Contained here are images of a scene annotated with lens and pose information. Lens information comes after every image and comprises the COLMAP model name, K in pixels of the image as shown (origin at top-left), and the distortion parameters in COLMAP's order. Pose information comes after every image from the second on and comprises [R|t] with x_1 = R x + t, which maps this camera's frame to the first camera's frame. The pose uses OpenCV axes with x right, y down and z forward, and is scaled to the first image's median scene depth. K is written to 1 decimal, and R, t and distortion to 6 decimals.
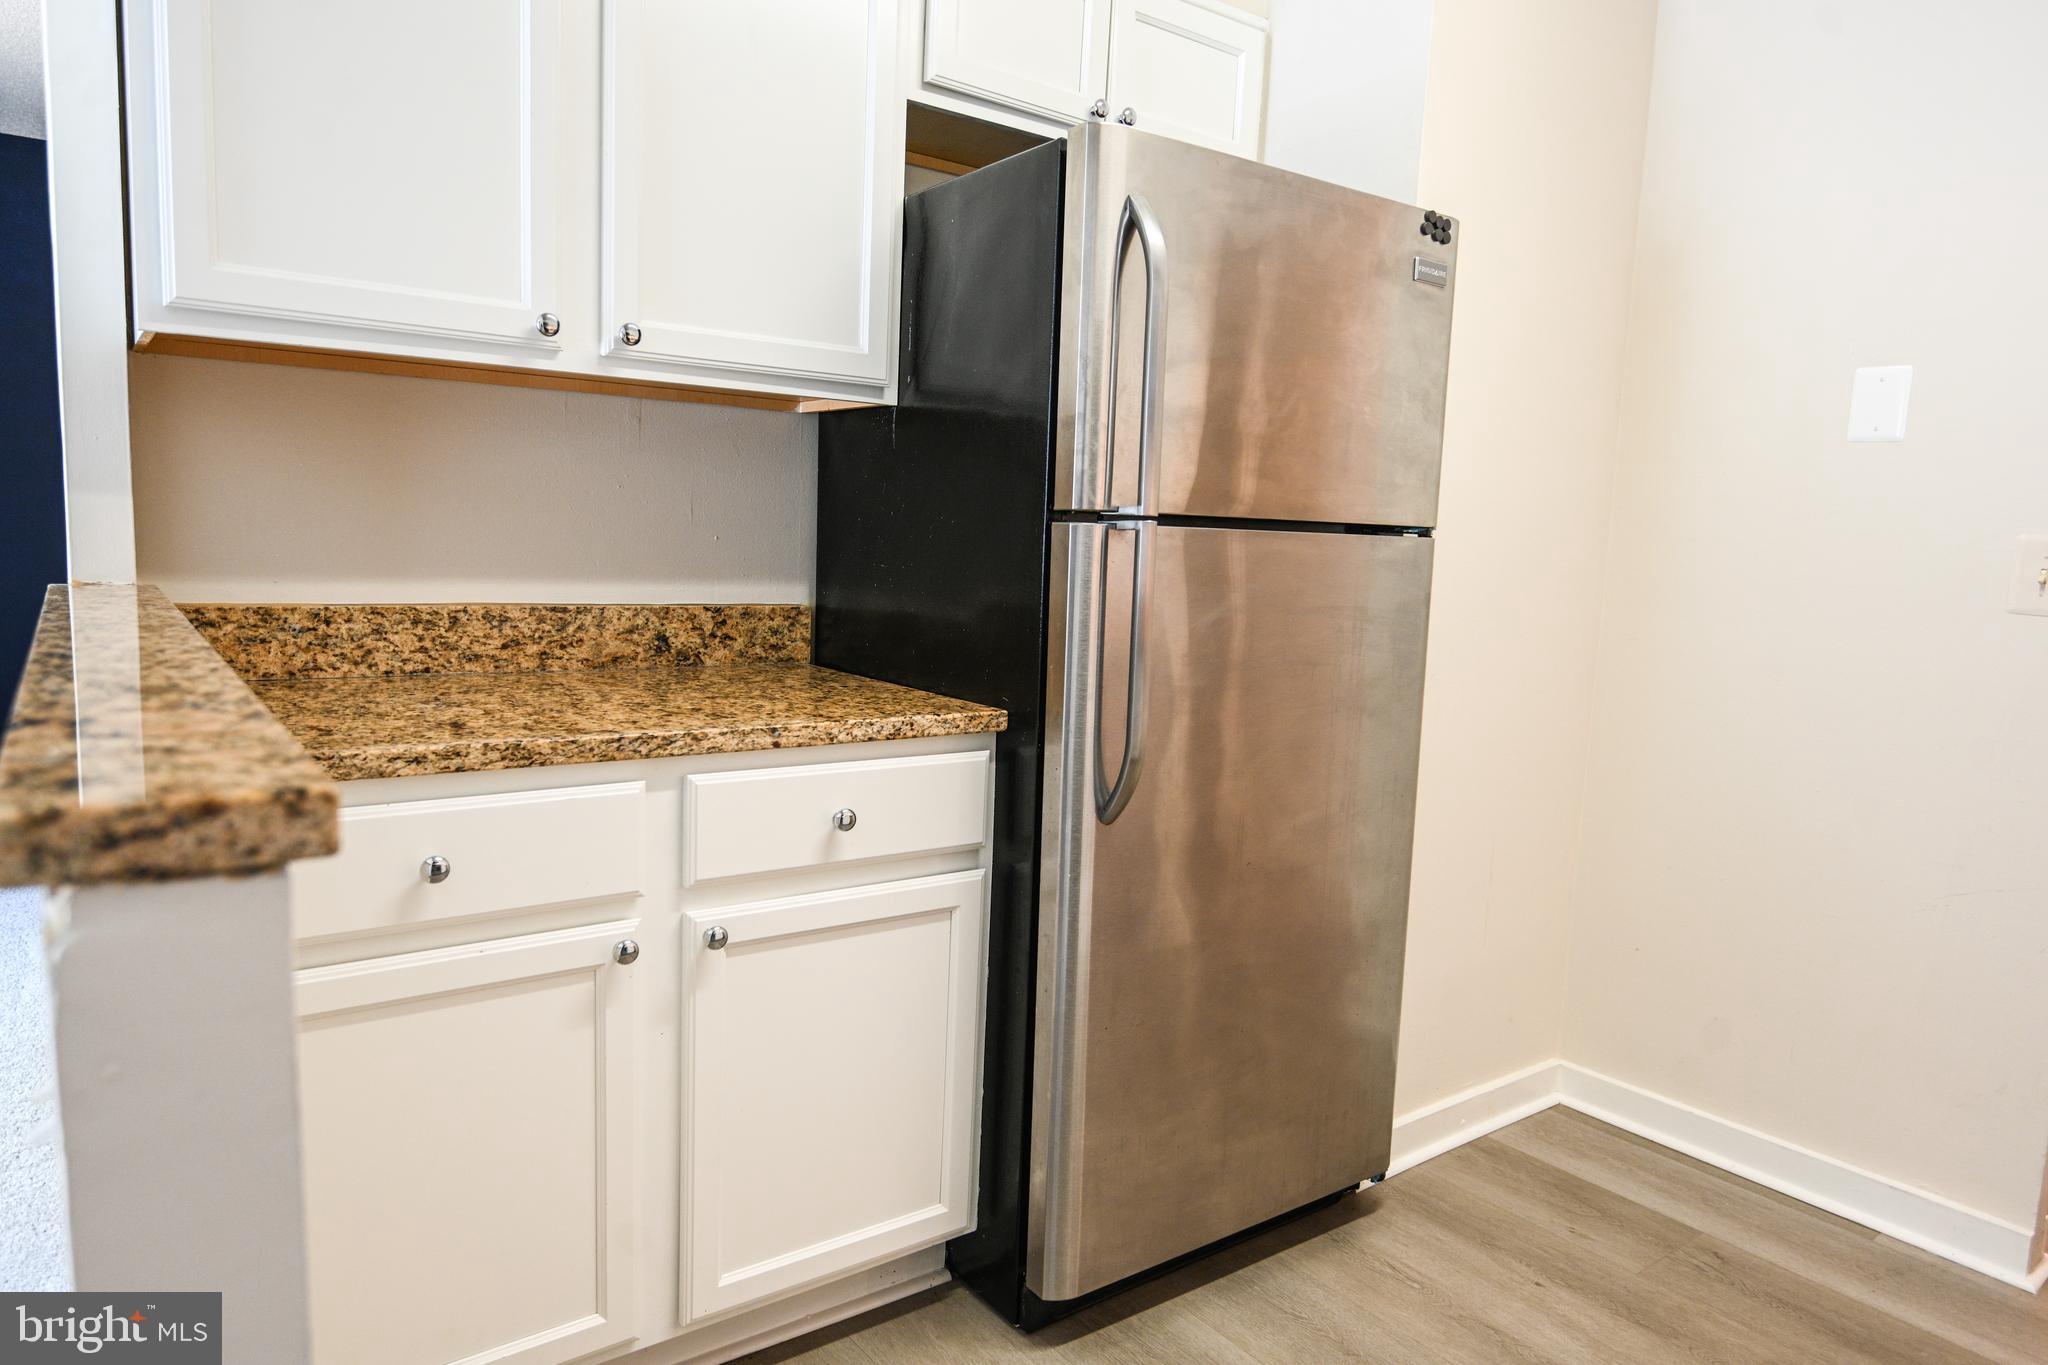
lens RADIAL K [[1311.4, 0, 1016.6], [0, 1311.4, 693.2], [0, 0, 1]] dist [-0.005365, 0.001033]
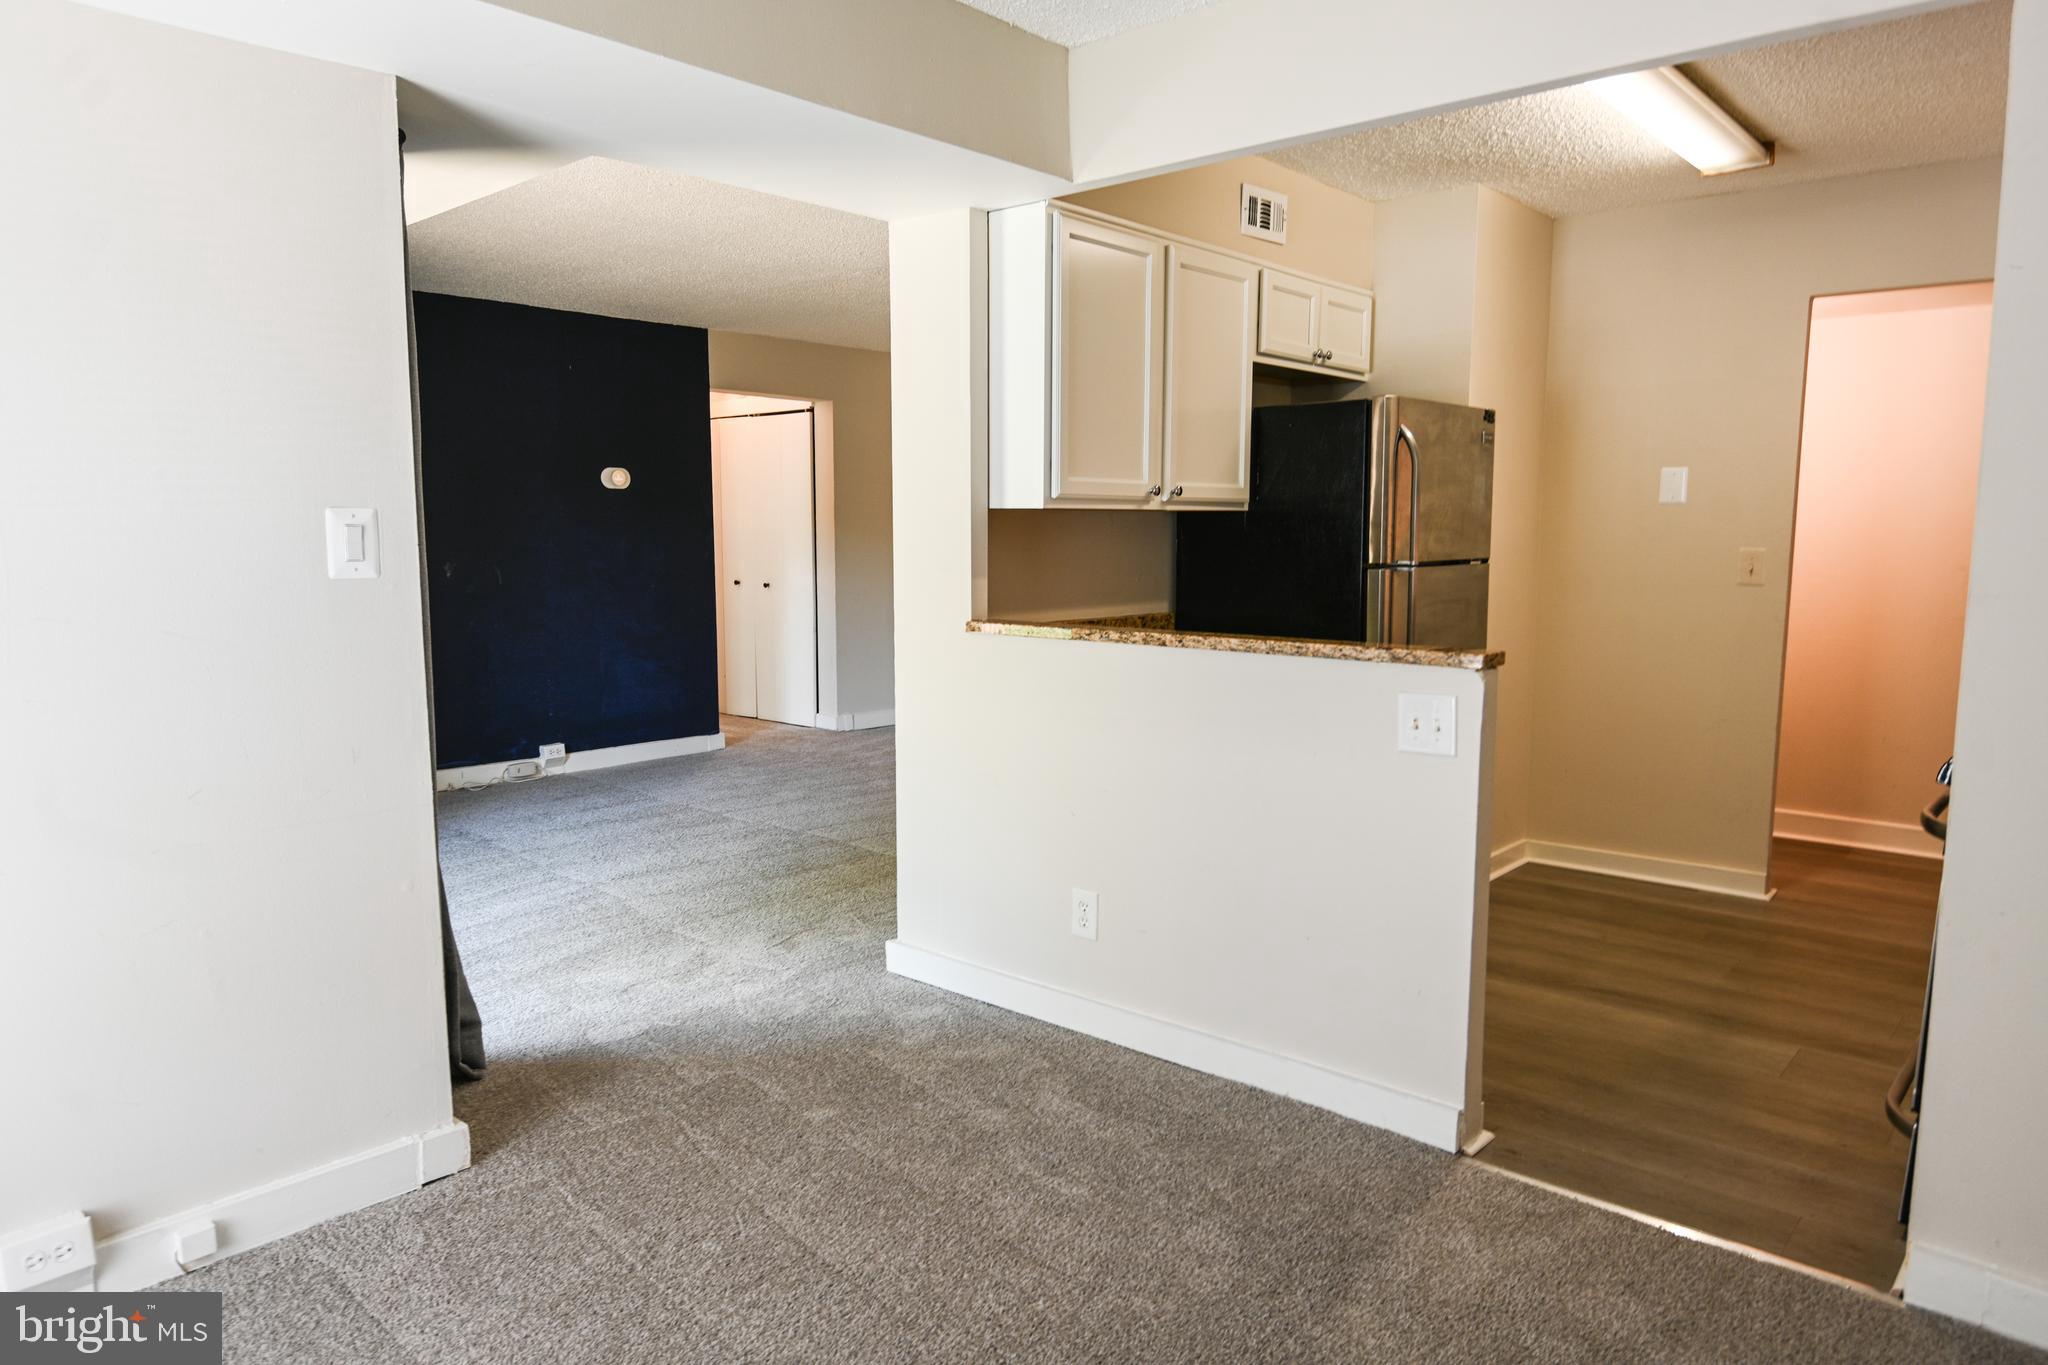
lens RADIAL K [[1324.1, 0, 1017.8], [0, 1324.1, 685.6], [0, 0, 1]] dist [-0.000692, -0.002778]
pose [[0.979774, -0.062508, 0.190093, -0.819107], [0.062059, 0.998038, 0.008320, 0.008660], [-0.190240, 0.003645, 0.981731, -0.899446]]
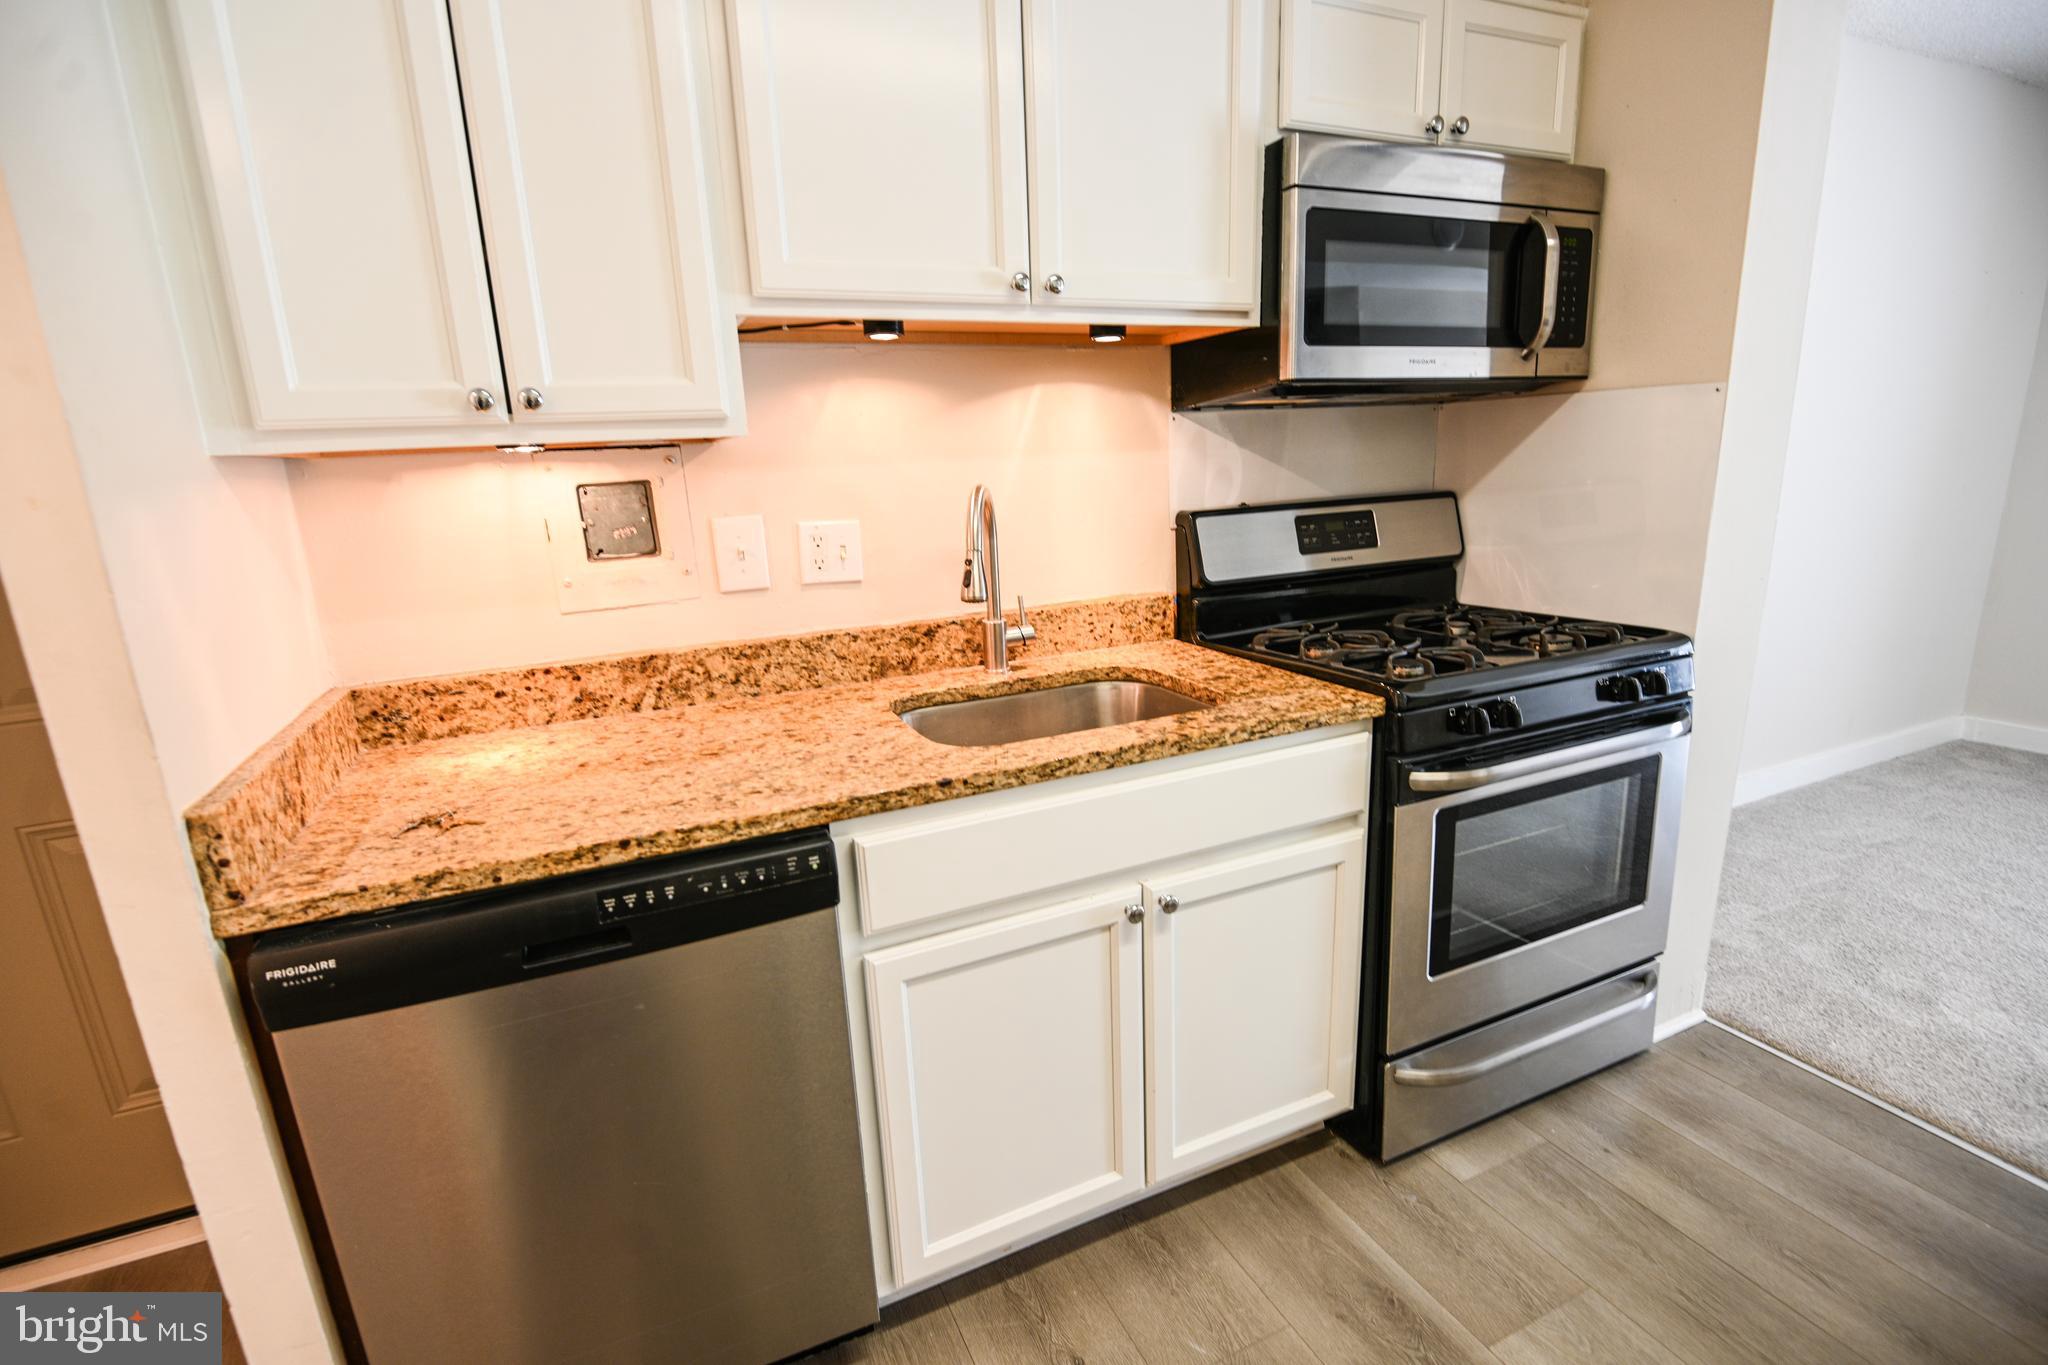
lens RADIAL K [[944.0, 0, 1014.5], [0, 944.0, 689.6], [0, 0, 1]] dist [-0.006414, -0.009089]
pose [[-0.974572, -0.053493, 0.217598, 0.599373], [0.030442, 0.930475, 0.365088, -0.172920], [-0.221999, 0.362429, -0.905186, 1.004878]]
